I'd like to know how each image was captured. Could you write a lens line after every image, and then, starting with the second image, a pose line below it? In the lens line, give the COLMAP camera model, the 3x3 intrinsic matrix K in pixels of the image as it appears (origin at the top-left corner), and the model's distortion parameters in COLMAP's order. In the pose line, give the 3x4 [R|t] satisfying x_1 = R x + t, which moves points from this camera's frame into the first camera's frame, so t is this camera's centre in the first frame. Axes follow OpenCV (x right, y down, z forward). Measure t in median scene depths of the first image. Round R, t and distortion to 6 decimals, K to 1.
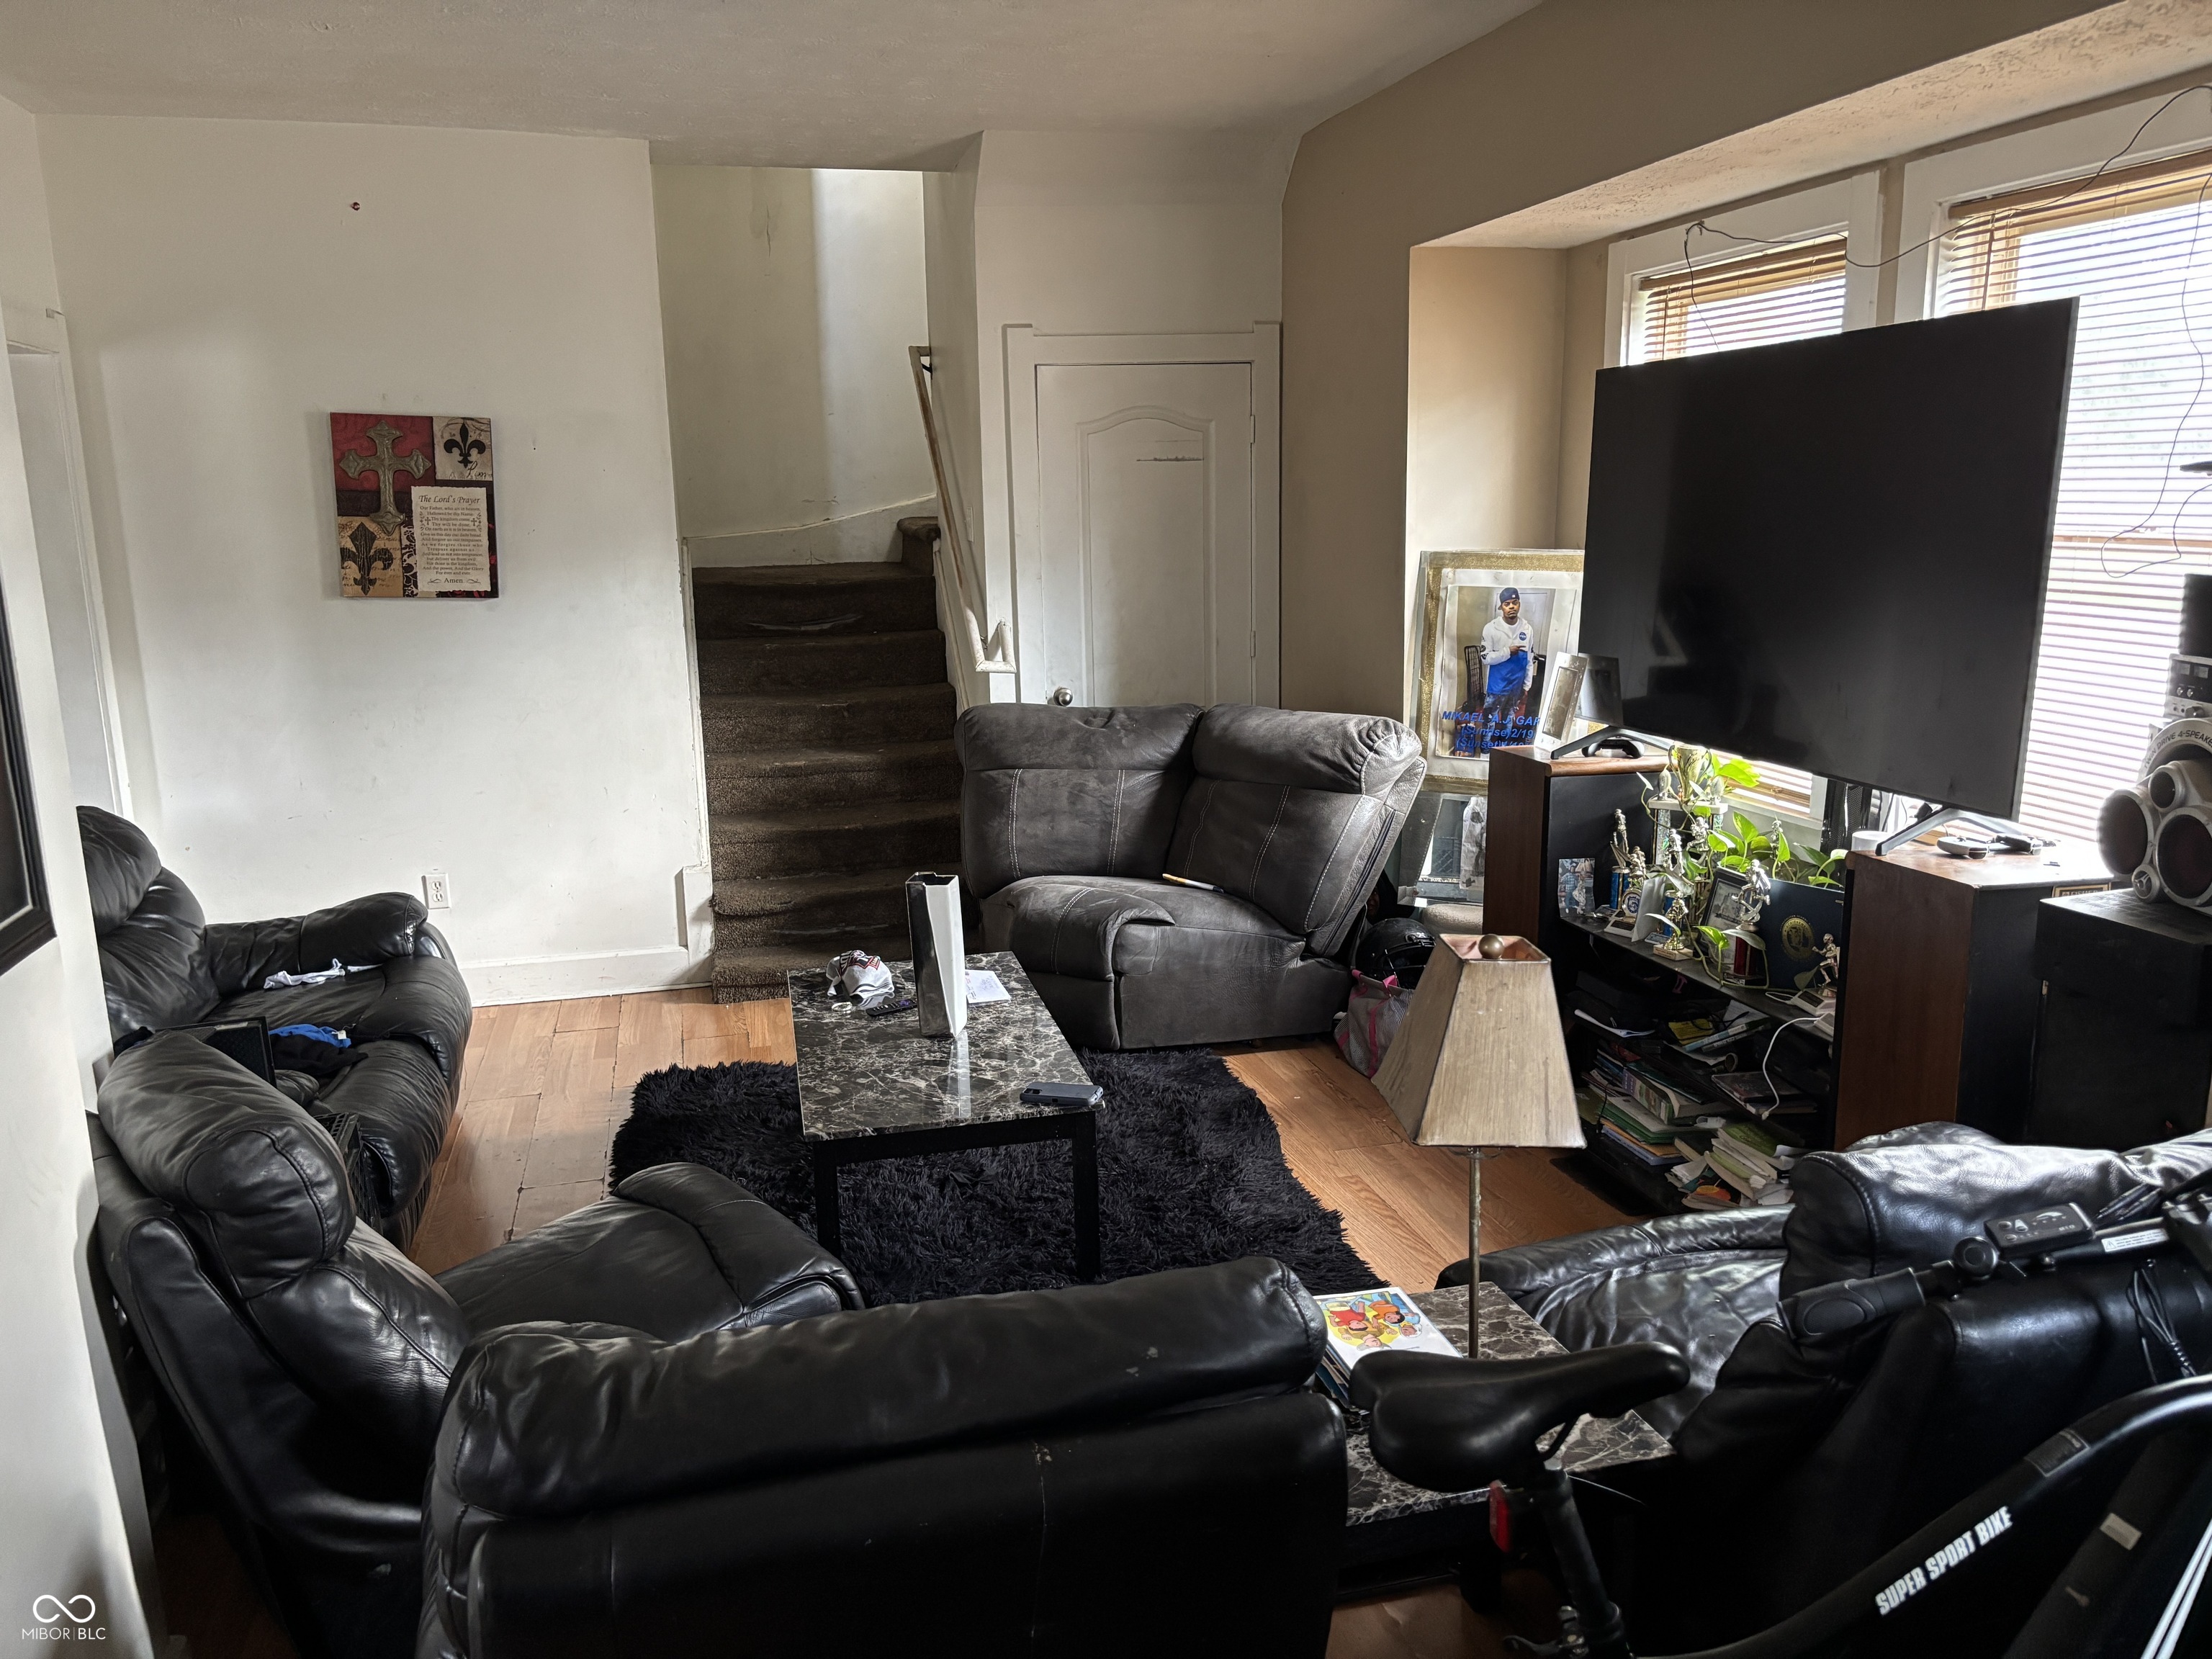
lens RADIAL K [[1675.7, 0, 1106.0], [0, 1675.7, 829.5], [0, 0, 1]] dist [0.005375, 0.003050]
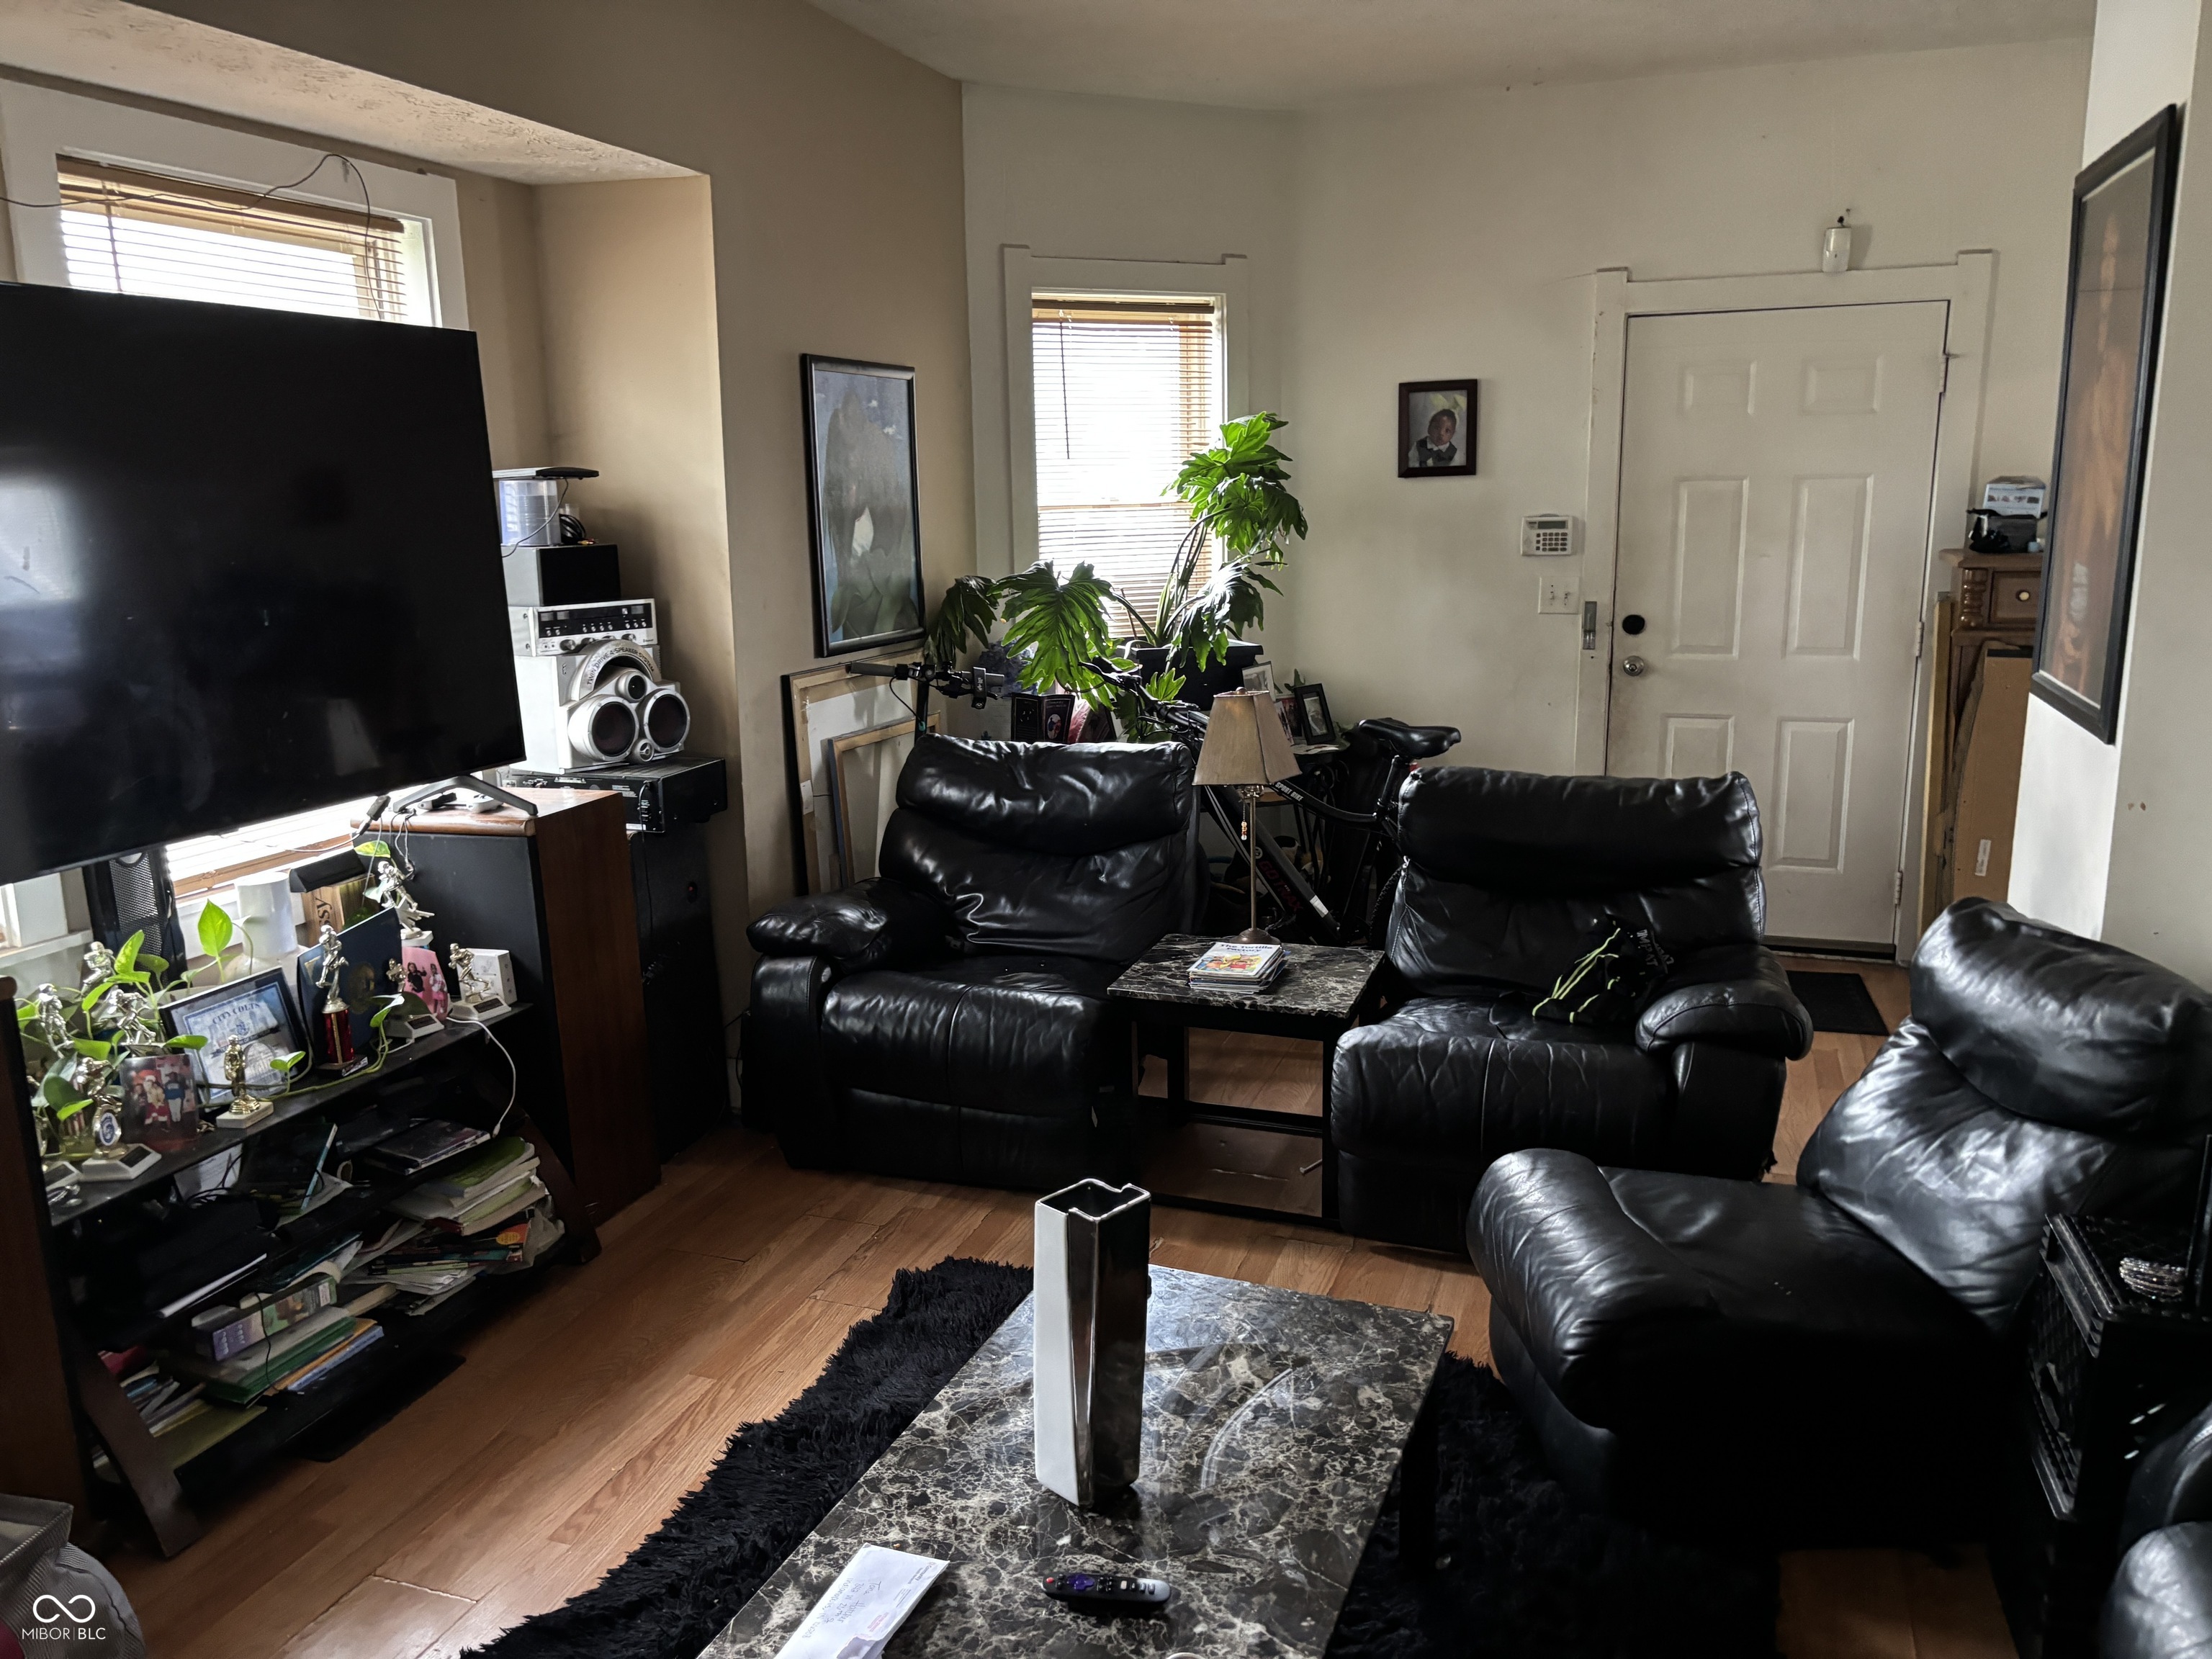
lens RADIAL K [[1628.4, 0, 1106.0], [0, 1628.4, 829.5], [0, 0, 1]] dist [-0.002357, -0.004864]
pose [[-0.824303, -0.089118, 0.559091, -0.410127], [0.140861, 0.924195, 0.354995, -0.275907], [-0.548346, 0.371378, -0.749263, 1.451610]]
